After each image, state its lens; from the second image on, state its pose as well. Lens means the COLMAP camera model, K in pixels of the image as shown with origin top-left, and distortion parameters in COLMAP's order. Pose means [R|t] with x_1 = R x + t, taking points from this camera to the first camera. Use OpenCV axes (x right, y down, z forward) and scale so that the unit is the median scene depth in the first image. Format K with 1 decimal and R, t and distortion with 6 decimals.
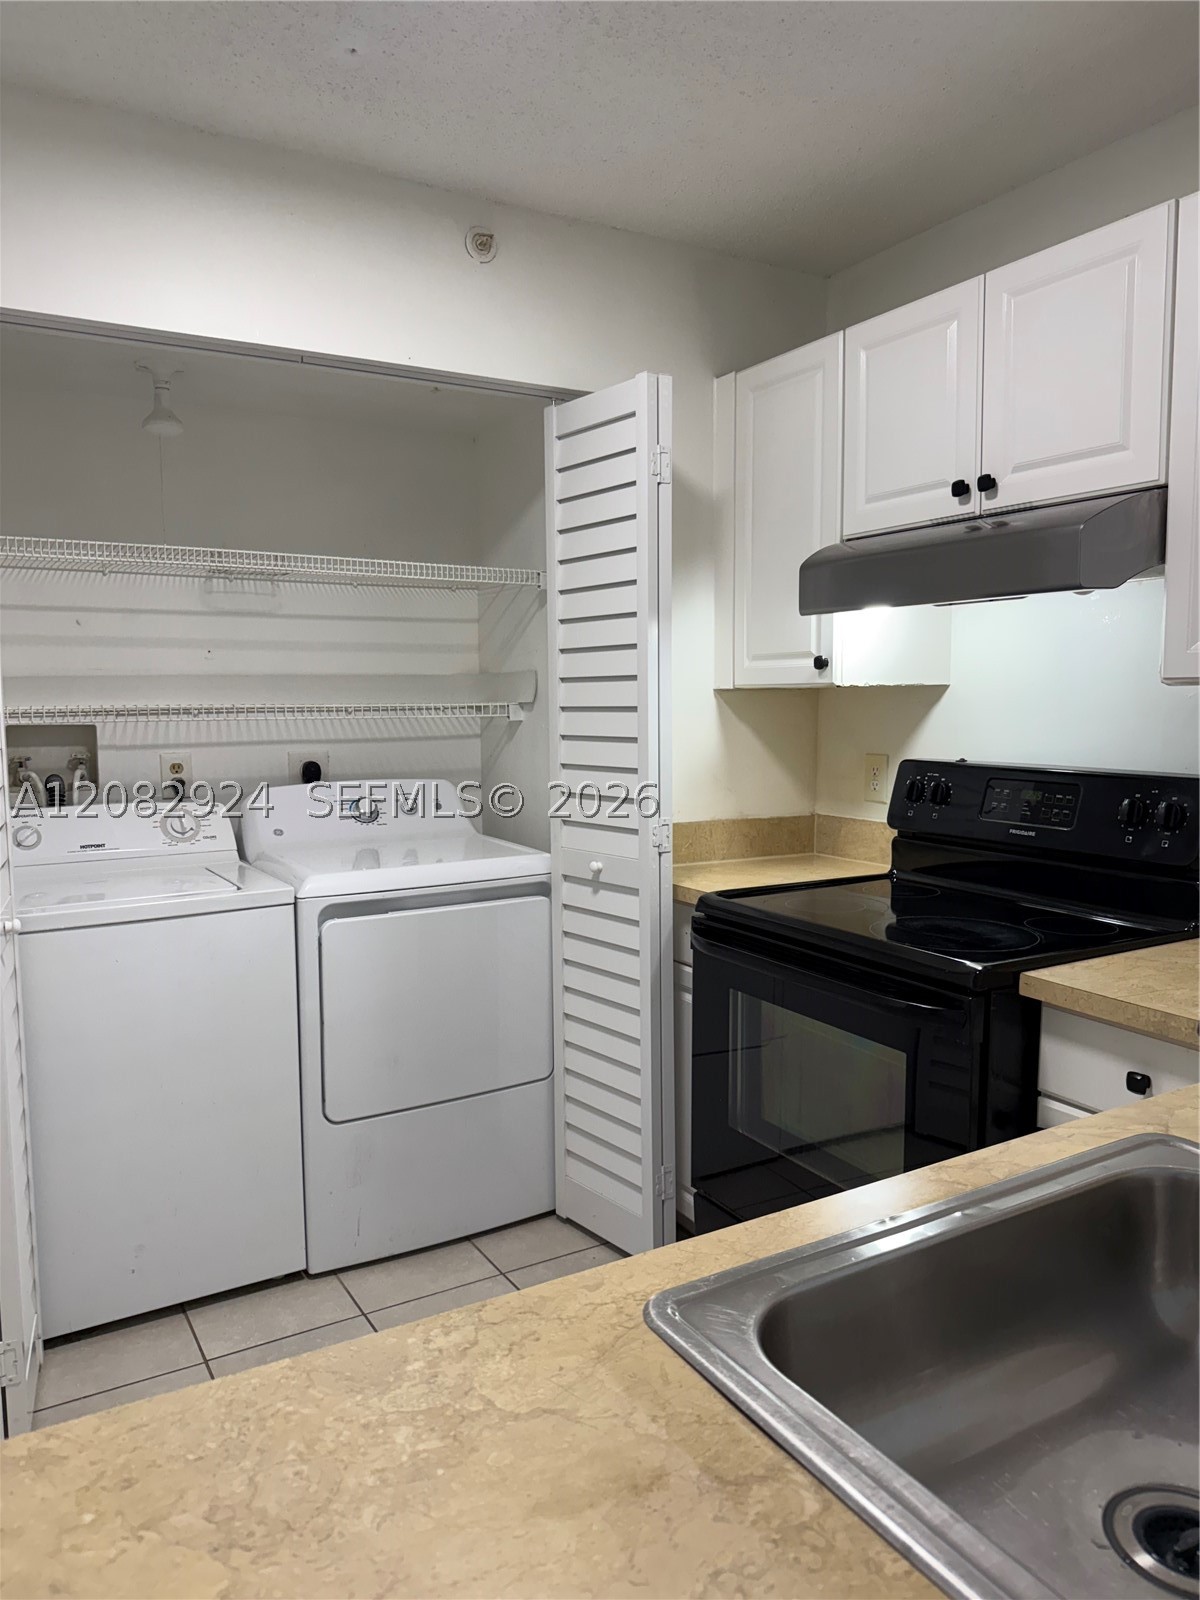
lens RADIAL K [[1122.0, 0, 600.0], [0, 1122.0, 800.0], [0, 0, 1]] dist [0.035661, -0.059919]
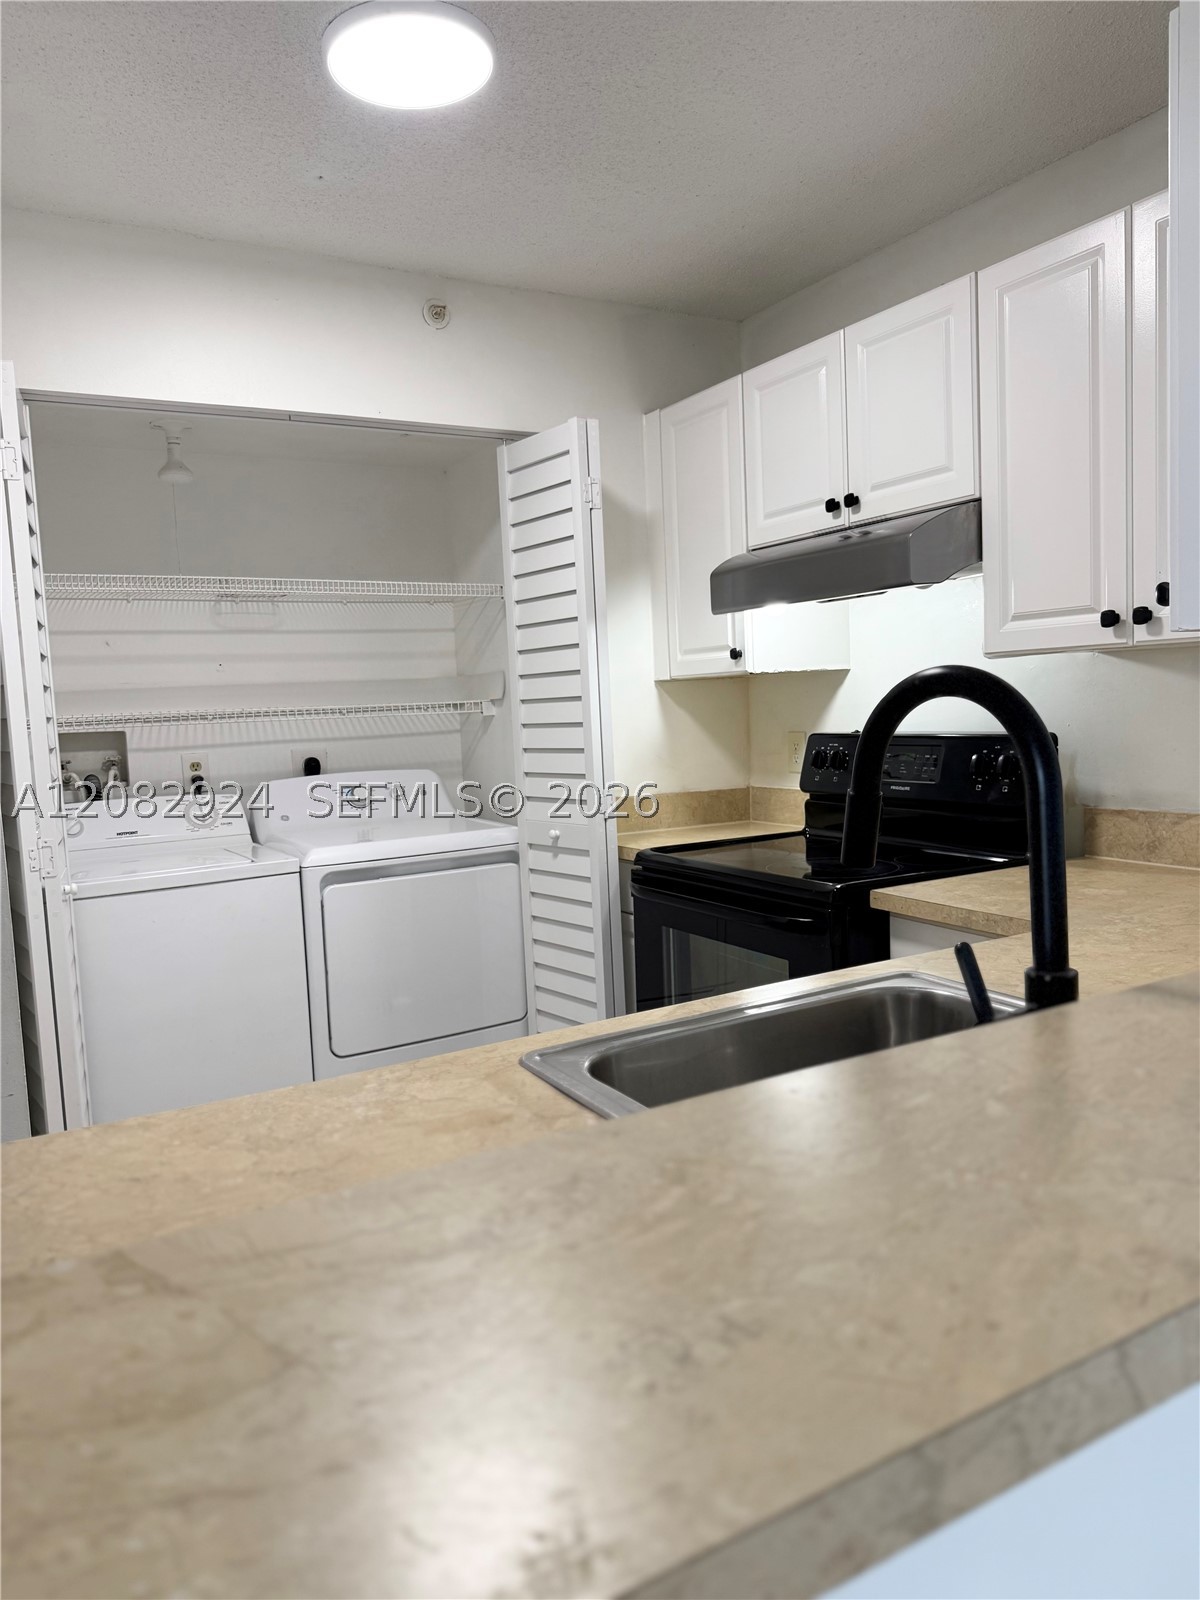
lens RADIAL K [[1122.0, 0, 600.0], [0, 1122.0, 800.0], [0, 0, 1]] dist [0.035661, -0.059919]
pose [[0.999303, -0.036238, -0.008960, 0.057876], [0.036176, 0.999321, -0.007000, 0.034742], [0.009207, 0.006671, 0.999935, -0.182695]]
